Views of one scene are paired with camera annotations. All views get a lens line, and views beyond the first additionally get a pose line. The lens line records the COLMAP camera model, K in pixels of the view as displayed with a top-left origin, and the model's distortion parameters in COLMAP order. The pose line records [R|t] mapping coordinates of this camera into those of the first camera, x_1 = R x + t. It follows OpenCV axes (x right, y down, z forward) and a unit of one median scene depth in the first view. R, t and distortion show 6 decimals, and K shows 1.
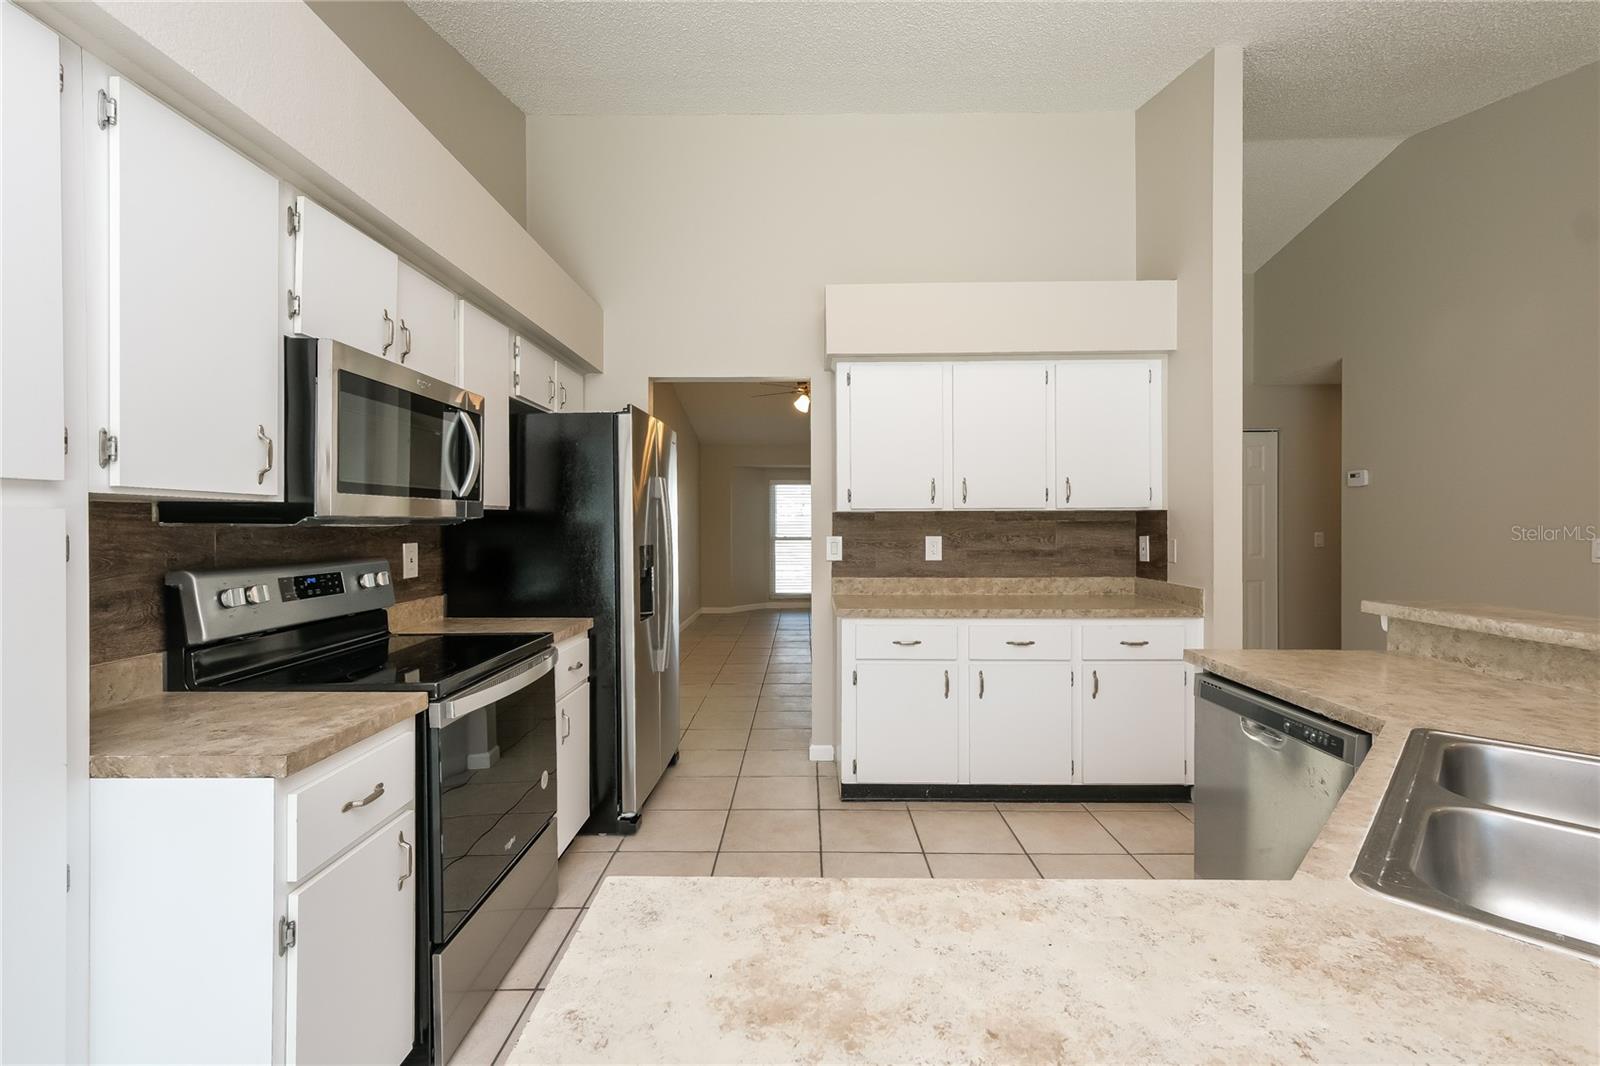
lens RADIAL K [[693.4, 0, 809.1], [0, 693.4, 518.8], [0, 0, 1]] dist [0.003960, 0.000288]
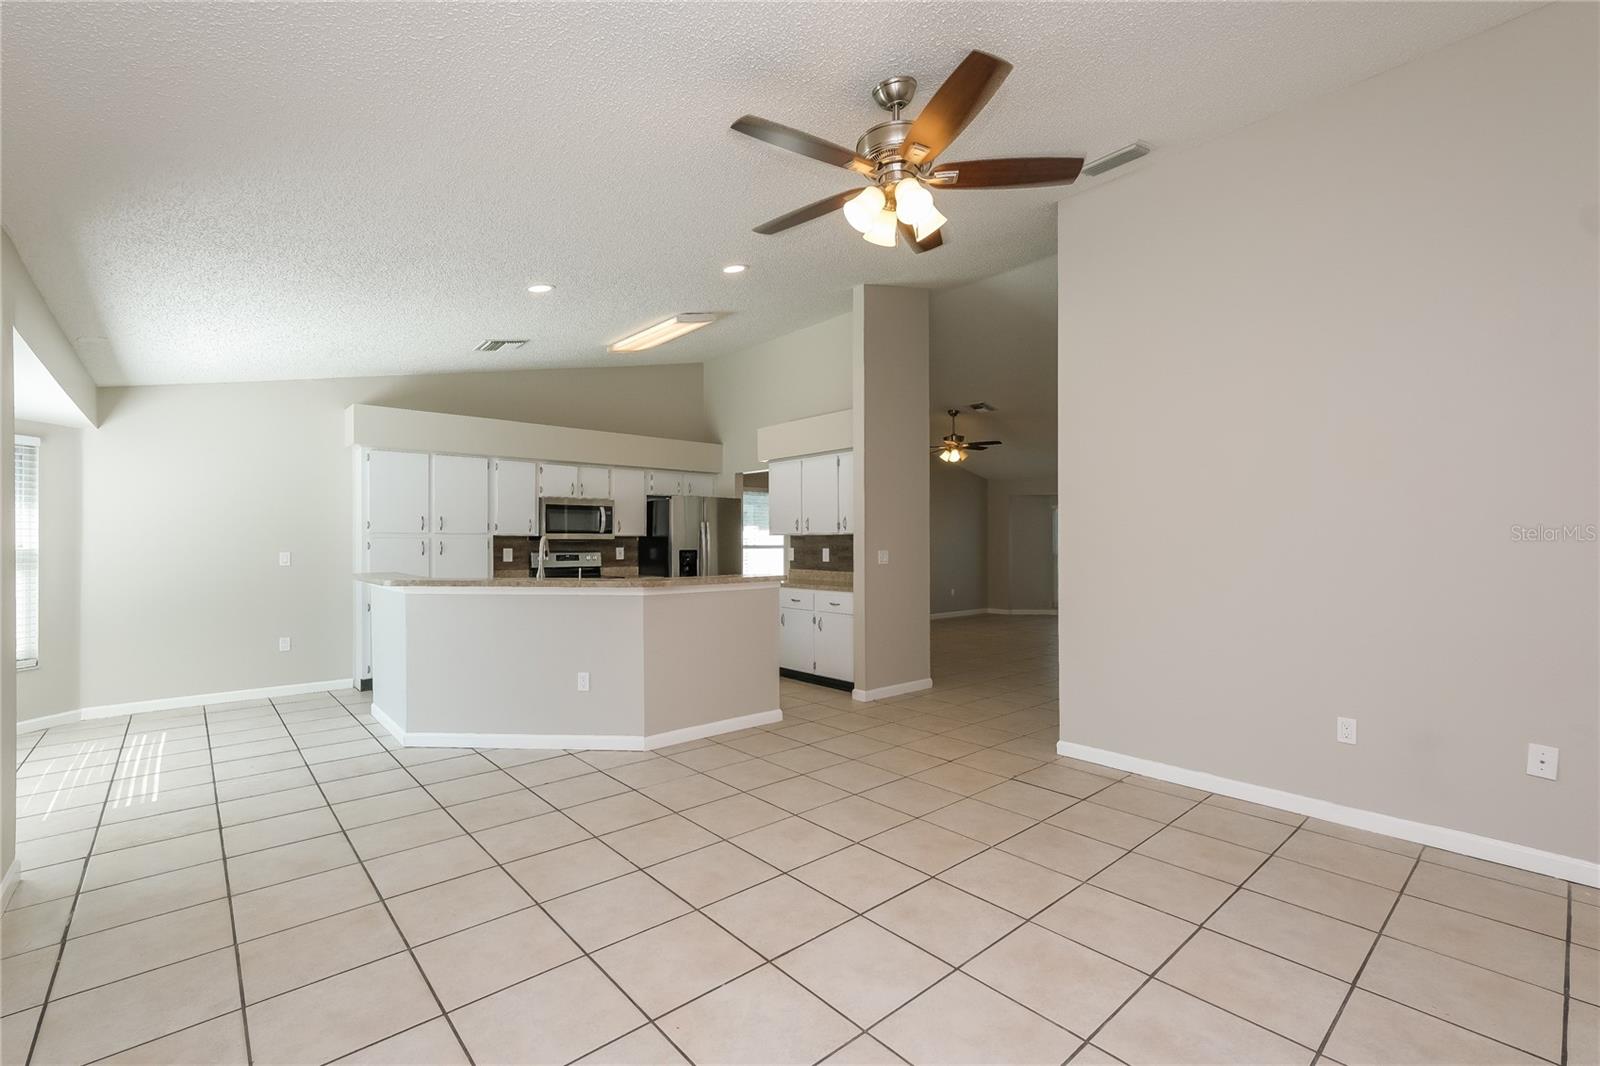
lens RADIAL K [[693.4, 0, 802.3], [0, 693.4, 539.7], [0, 0, 1]] dist [0.003960, 0.000288]
pose [[0.661396, -0.000242, -0.750037, 1.658423], [0.002591, 0.999995, 0.001962, -0.002220], [0.750033, -0.003241, 0.661393, -0.290442]]
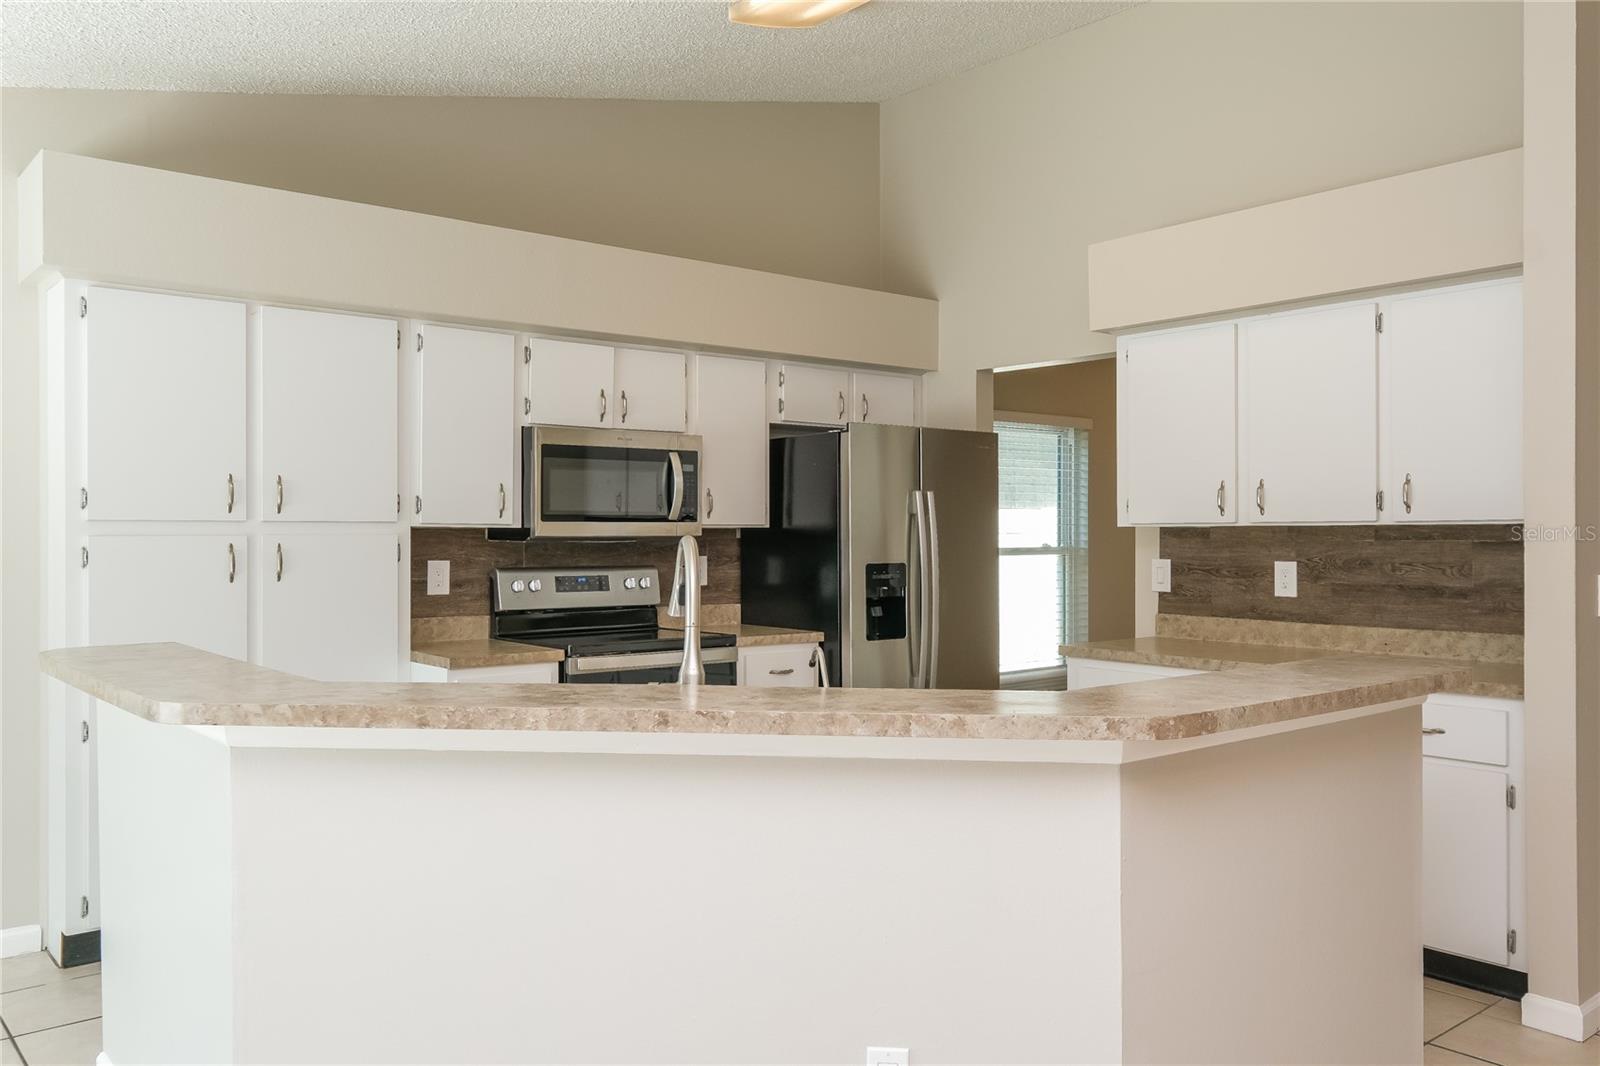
lens RADIAL K [[1252.1, 0, 800.5], [0, 1252.1, 528.7], [0, 0, 1]] dist [-0.003831, 0.011529]
pose [[0.640979, 0.000042, -0.767558, 0.898413], [0.002388, 0.999995, 0.002049, -0.012193], [0.767554, -0.003146, 0.640976, -0.179624]]
